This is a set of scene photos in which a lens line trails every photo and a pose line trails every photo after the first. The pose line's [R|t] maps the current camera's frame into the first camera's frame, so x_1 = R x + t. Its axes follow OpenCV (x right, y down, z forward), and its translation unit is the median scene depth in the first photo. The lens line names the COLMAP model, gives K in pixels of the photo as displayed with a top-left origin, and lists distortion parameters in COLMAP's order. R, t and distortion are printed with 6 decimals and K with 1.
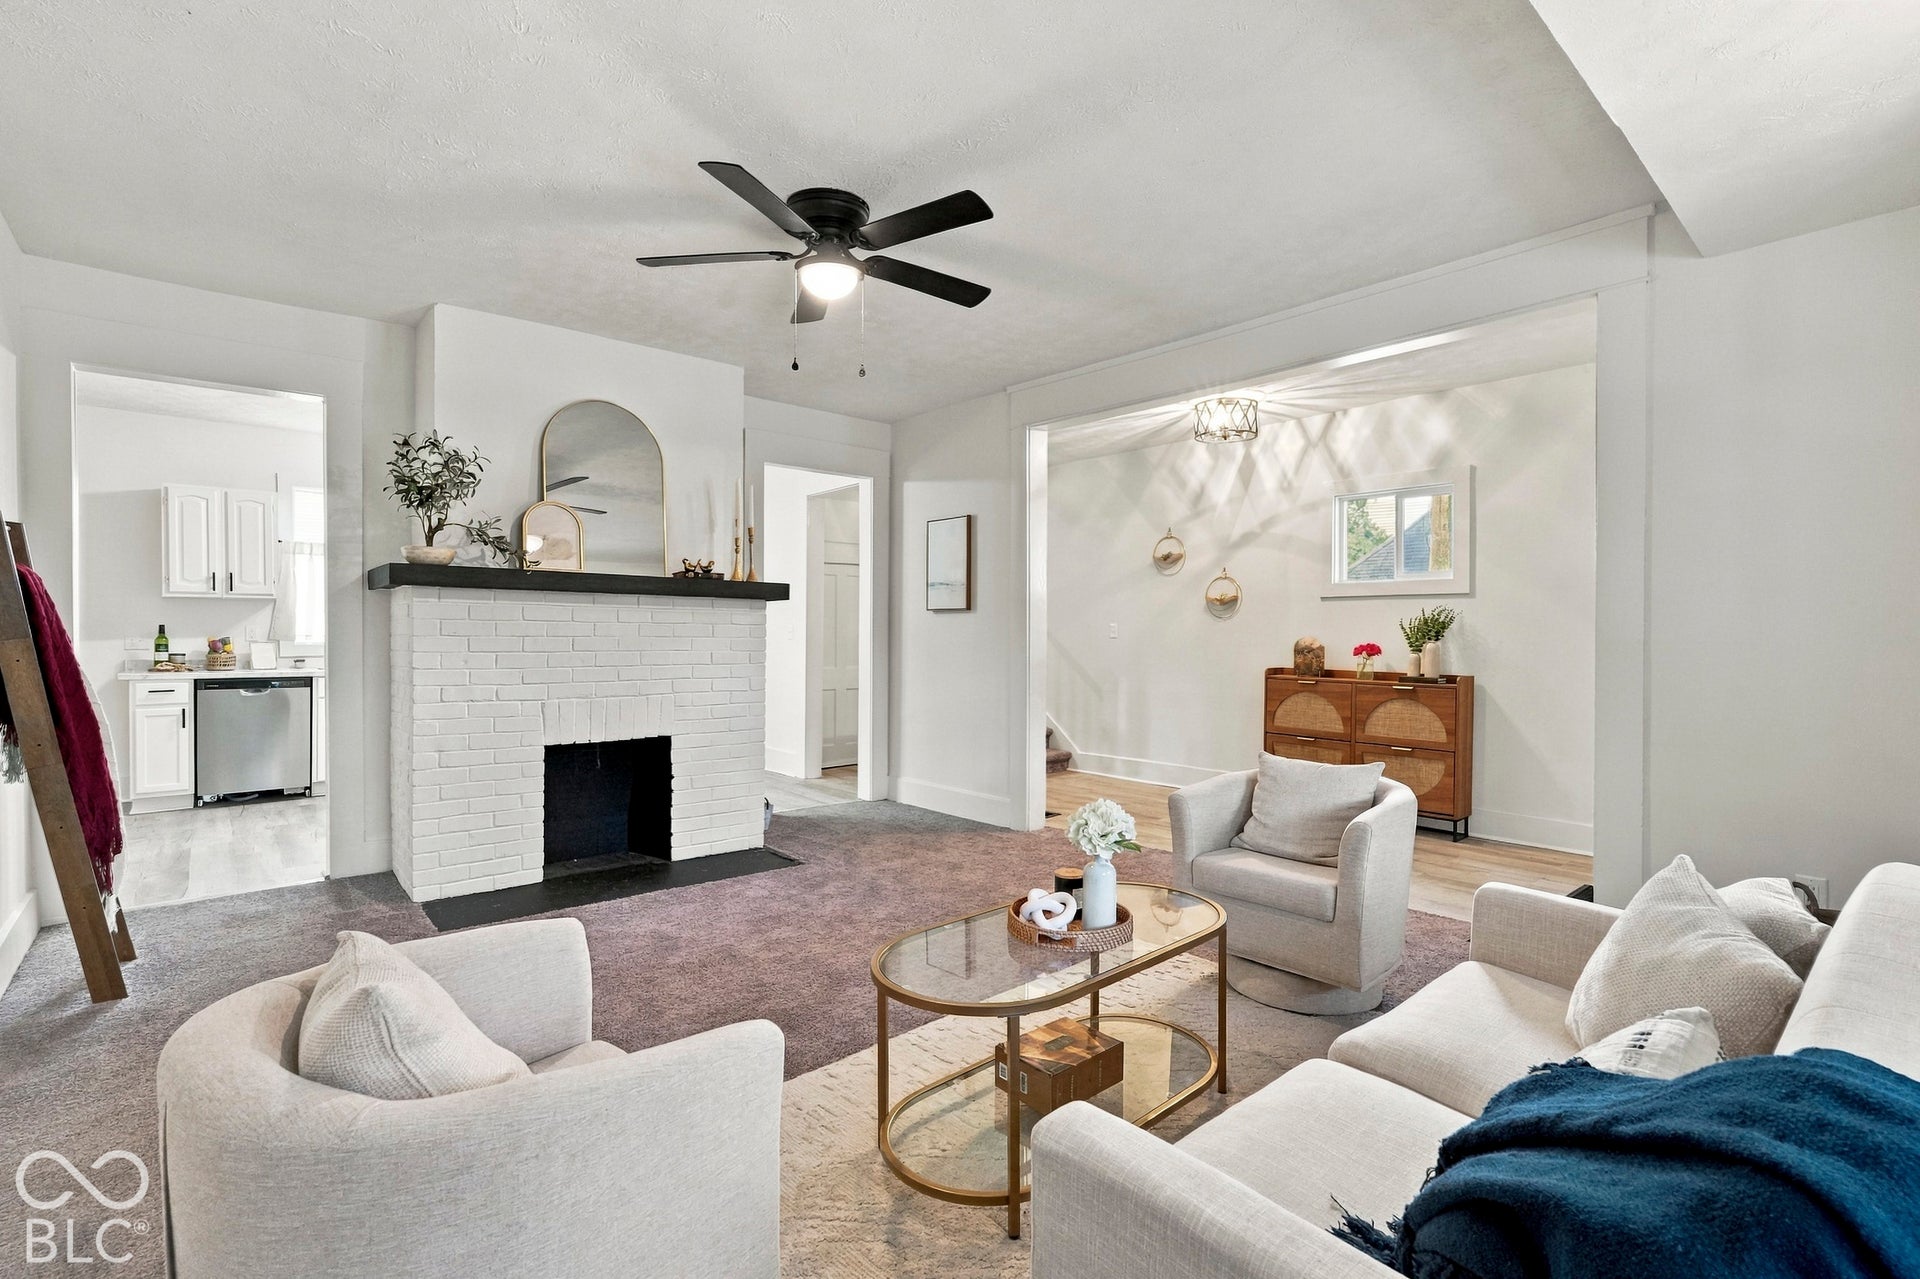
lens RADIAL K [[892.1, 0, 960.0], [0, 892.1, 639.5], [0, 0, 1]] dist [0.001497, 0.000465]
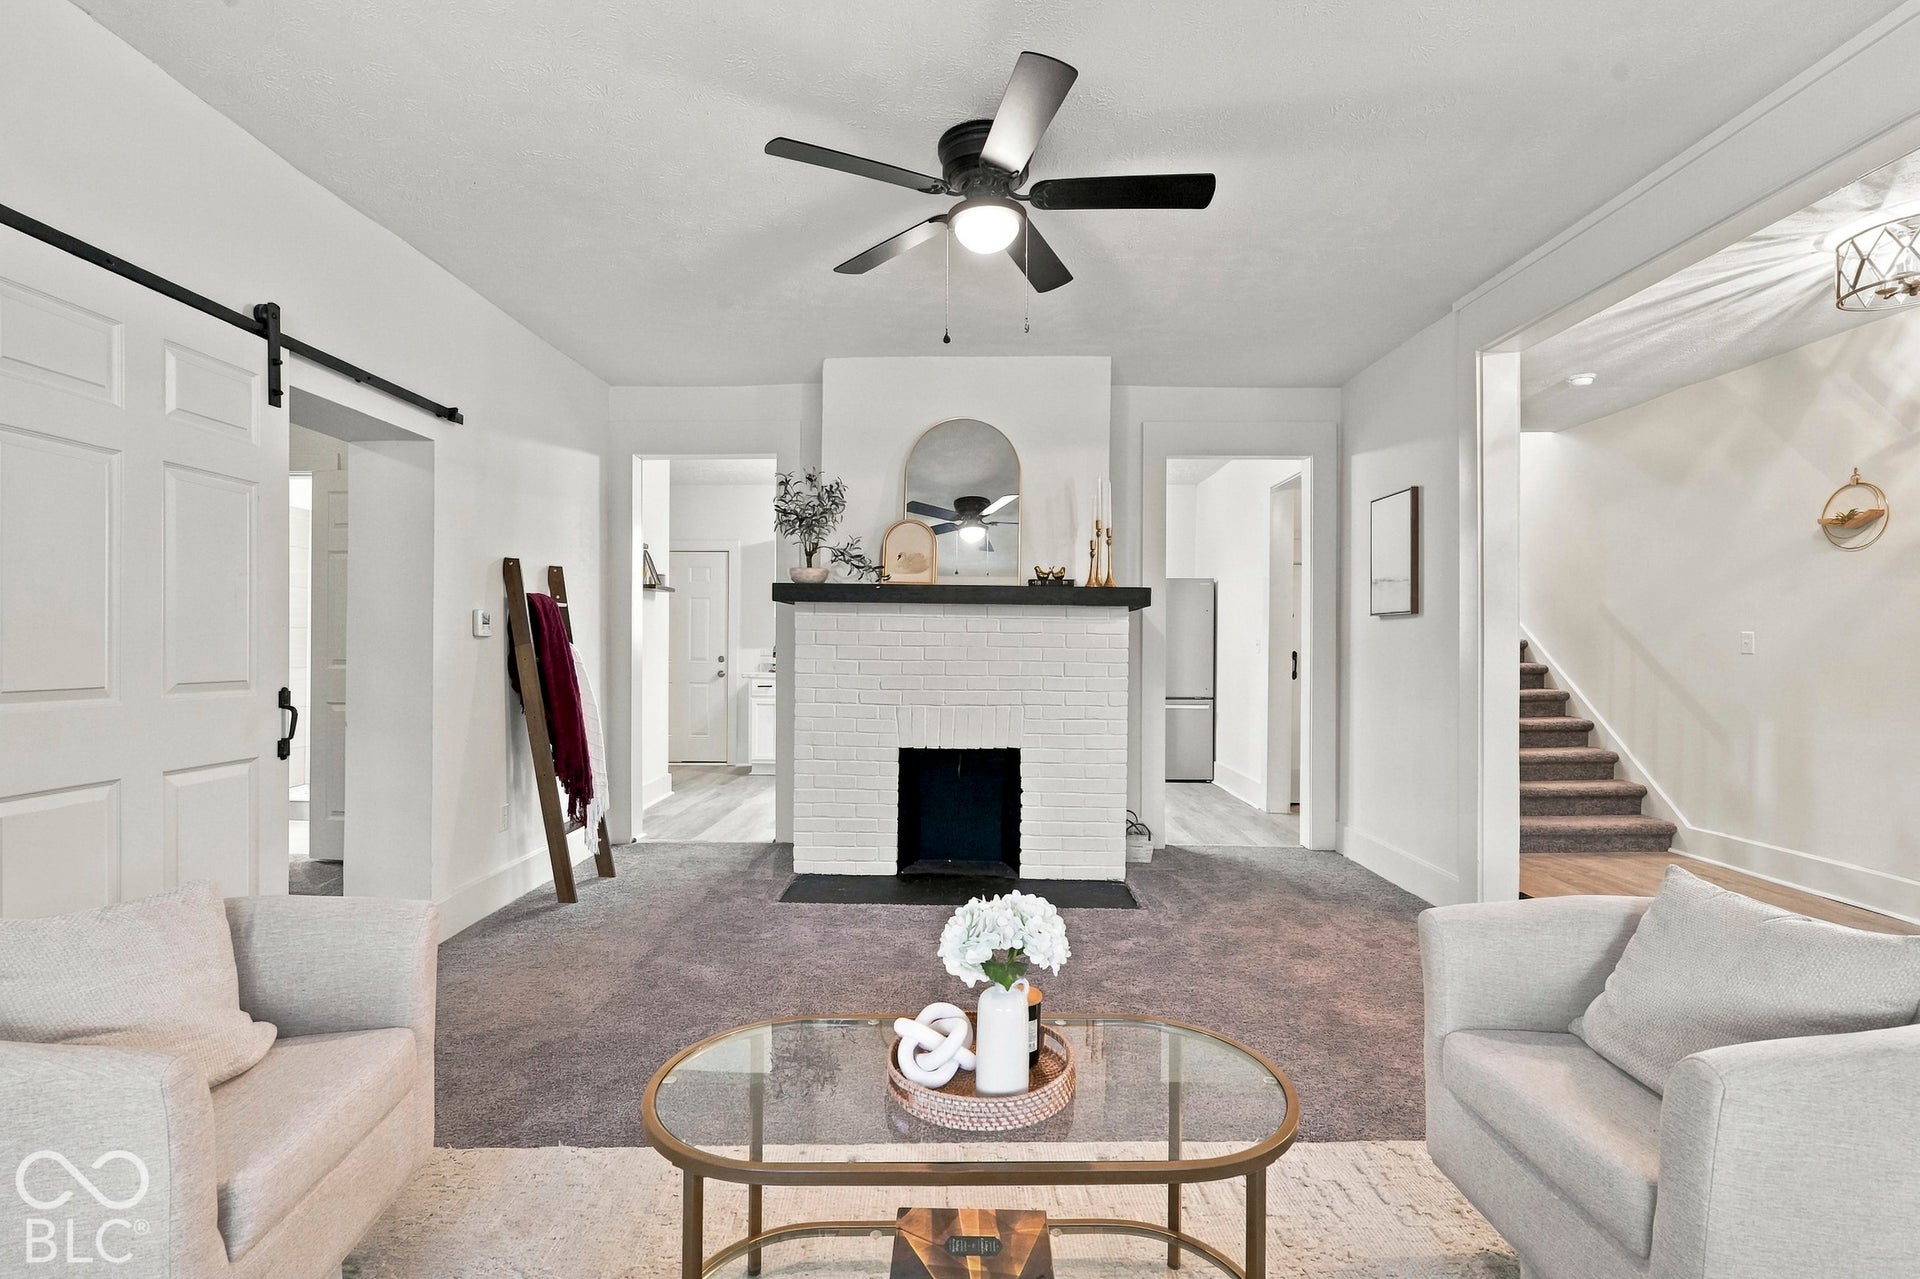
lens RADIAL K [[879.2, 0, 962.0], [0, 879.2, 636.8], [0, 0, 1]] dist [0.002705, 0.000760]
pose [[0.743861, -0.005429, -0.668312, 0.267440], [-0.008598, 0.999807, -0.017692, 0.003503], [0.668279, 0.018906, 0.743671, 0.239459]]
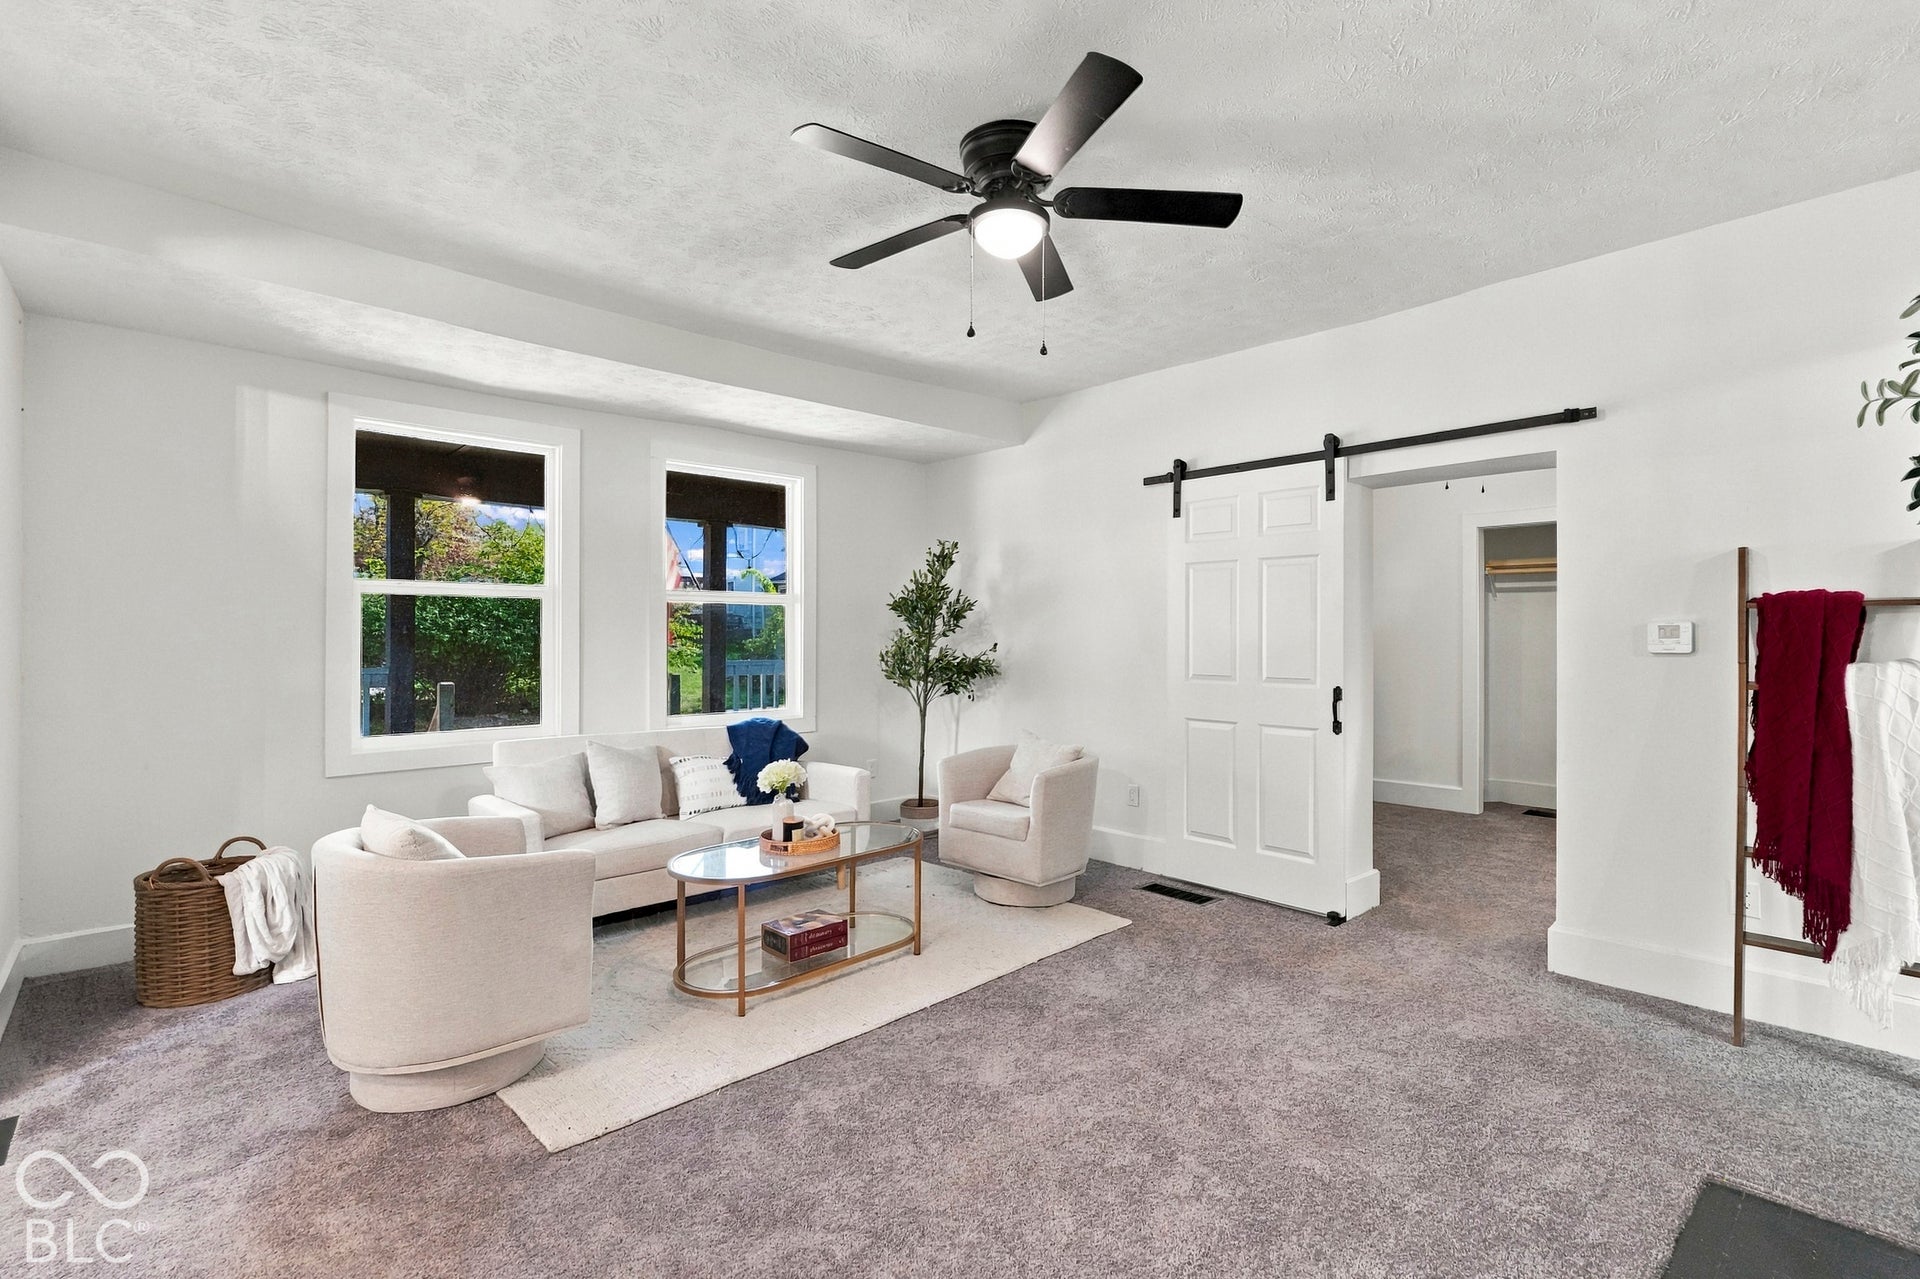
lens RADIAL K [[879.2, 0, 962.0], [0, 879.2, 636.8], [0, 0, 1]] dist [0.002705, 0.000760]
pose [[-0.999772, -0.003458, -0.021067, -0.054506], [-0.003714, 0.999920, 0.012109, -0.025848], [0.021023, 0.012184, -0.999705, 1.194807]]
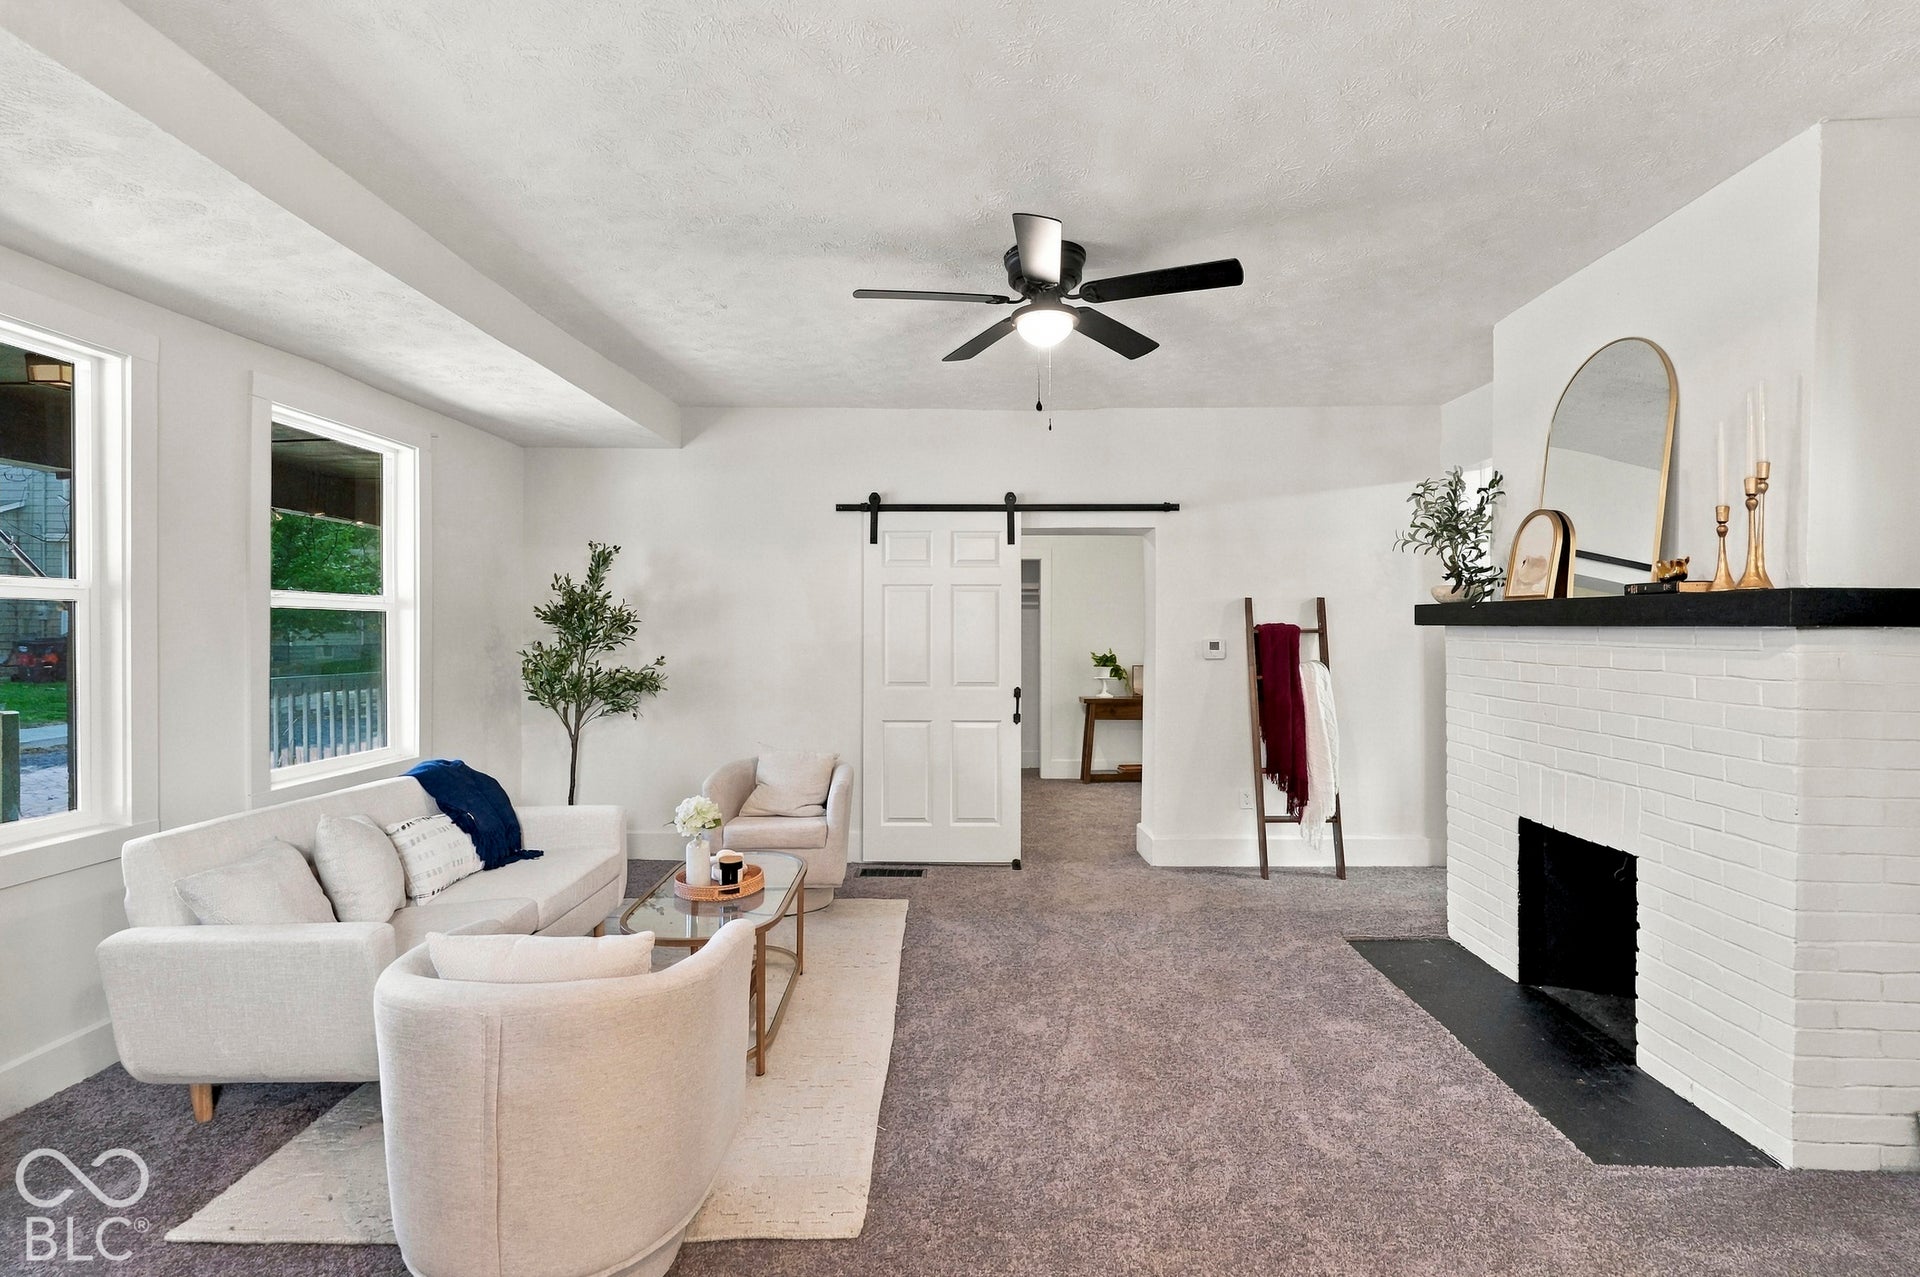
lens RADIAL K [[879.2, 0, 962.0], [0, 879.2, 635.8], [0, 0, 1]] dist [0.002705, 0.000760]
pose [[-0.672113, -0.001146, -0.740447, 0.425523], [-0.010729, 0.999909, 0.008191, -0.041898], [0.740371, 0.013450, -0.672064, 1.050463]]
